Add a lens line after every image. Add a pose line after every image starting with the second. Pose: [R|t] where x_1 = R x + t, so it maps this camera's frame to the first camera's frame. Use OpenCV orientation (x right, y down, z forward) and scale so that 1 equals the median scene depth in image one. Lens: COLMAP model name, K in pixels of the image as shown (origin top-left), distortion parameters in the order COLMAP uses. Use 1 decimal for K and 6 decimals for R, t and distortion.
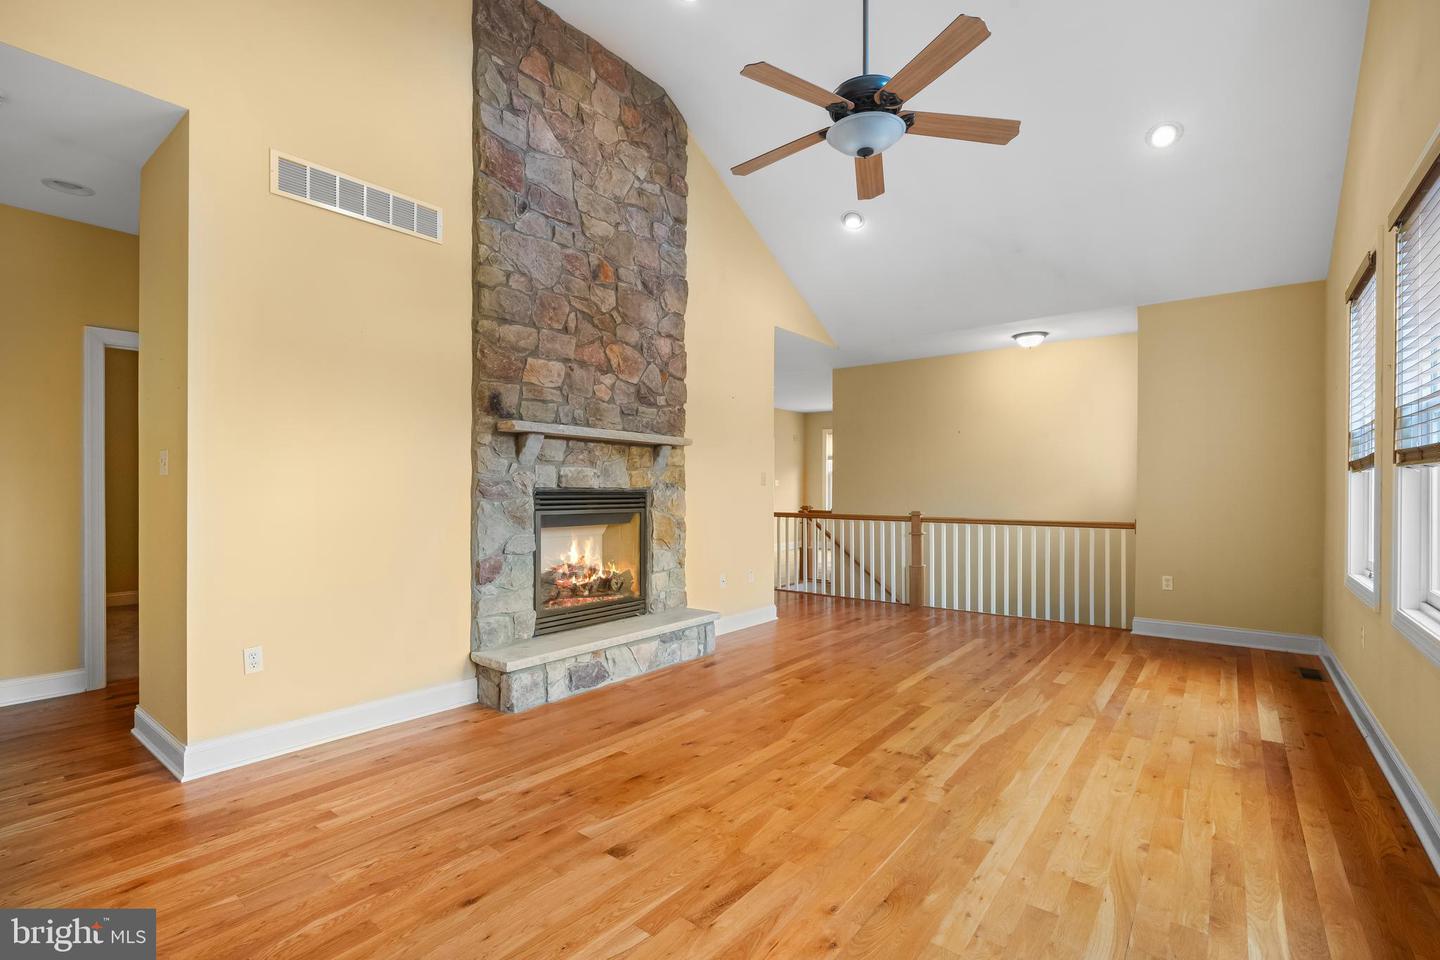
lens RADIAL K [[649.3, 0, 717.6], [0, 649.3, 487.7], [0, 0, 1]] dist [-0.001699, 0.000591]
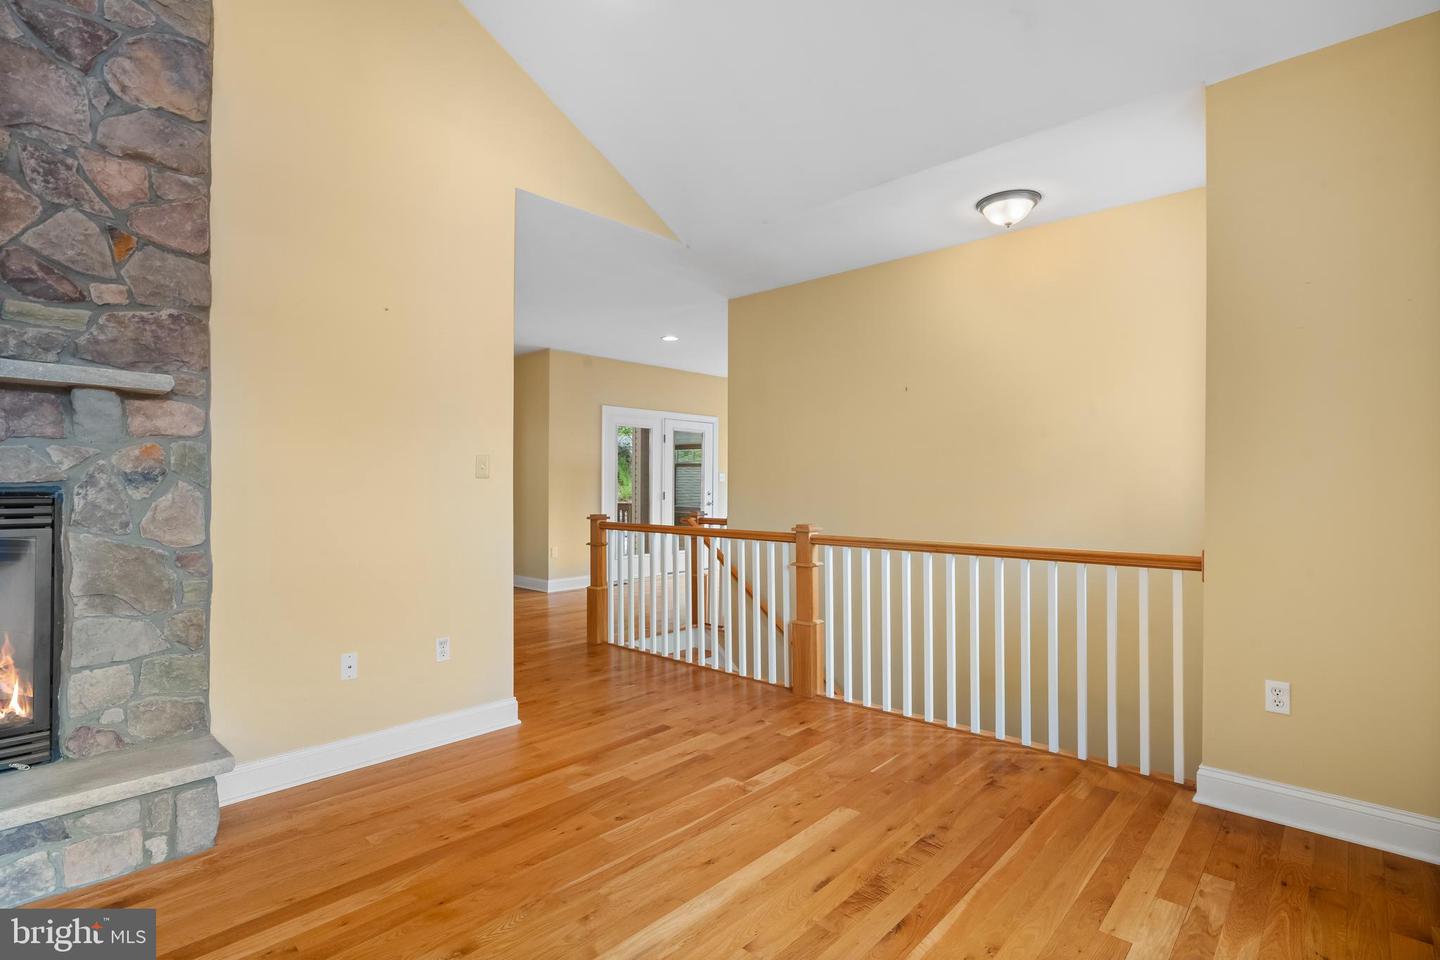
lens RADIAL K [[691.2, 0, 720.0], [0, 691.2, 480.0], [0, 0, 1]] dist [-0.001236, -0.000143]
pose [[0.996962, -0.001759, -0.077871, 0.448432], [0.001253, 0.999978, -0.006549, 0.002134], [0.077881, 0.006431, 0.996942, 0.637921]]
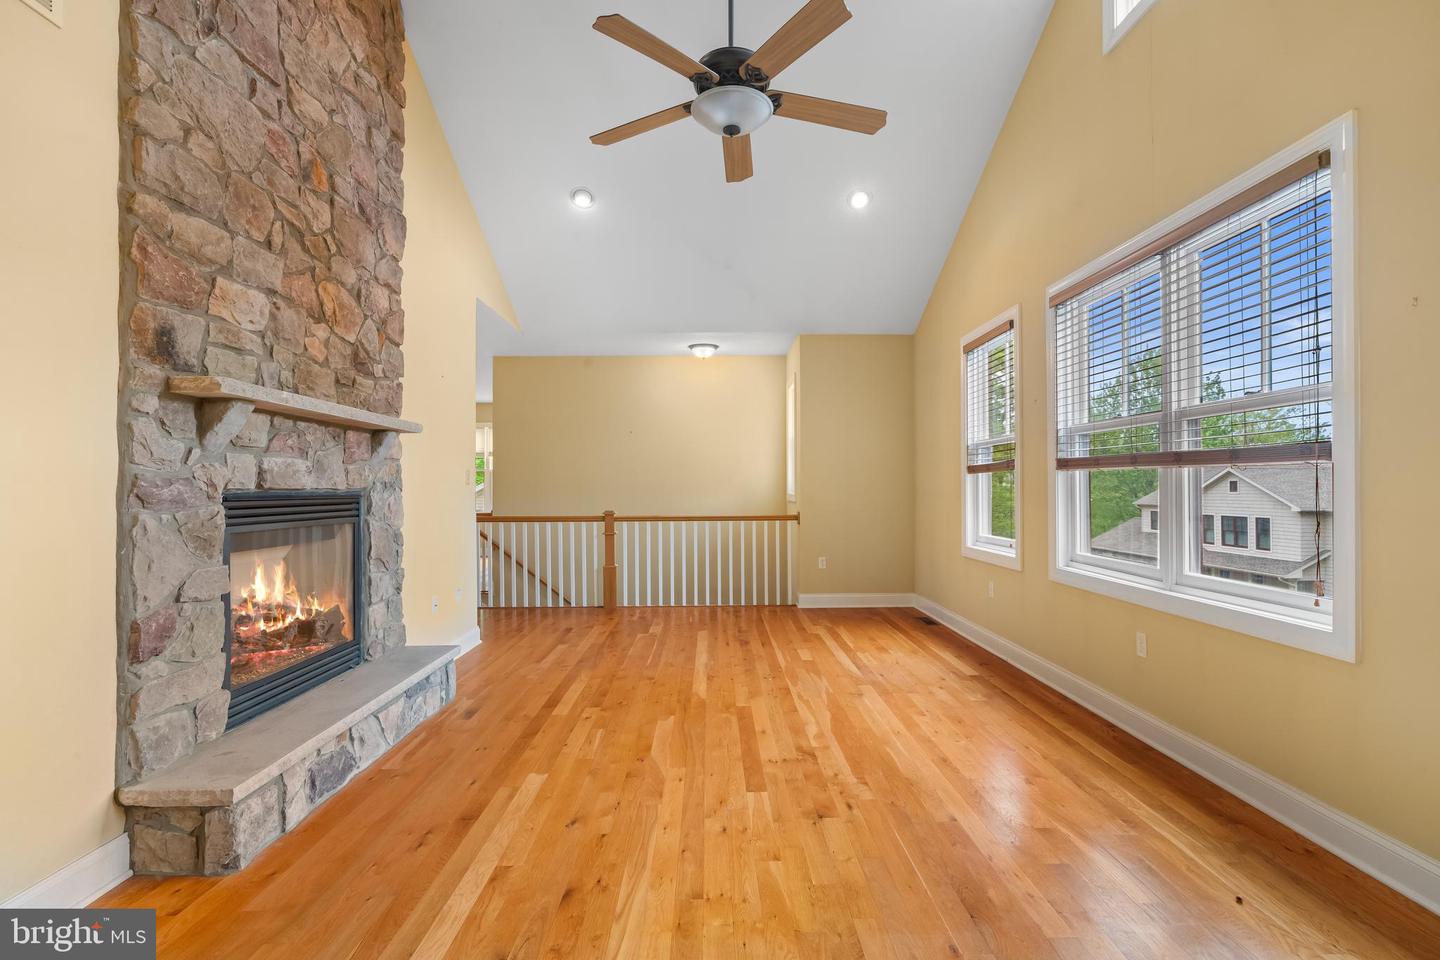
lens RADIAL K [[642.3, 0, 715.2], [0, 642.3, 480.7], [0, 0, 1]] dist [-0.001109, 0.001296]
pose [[0.779055, 0.000720, 0.626955, -0.287505], [0.006018, 0.999945, -0.008627, -0.000225], [-0.626927, 0.010494, 0.779007, 0.224717]]
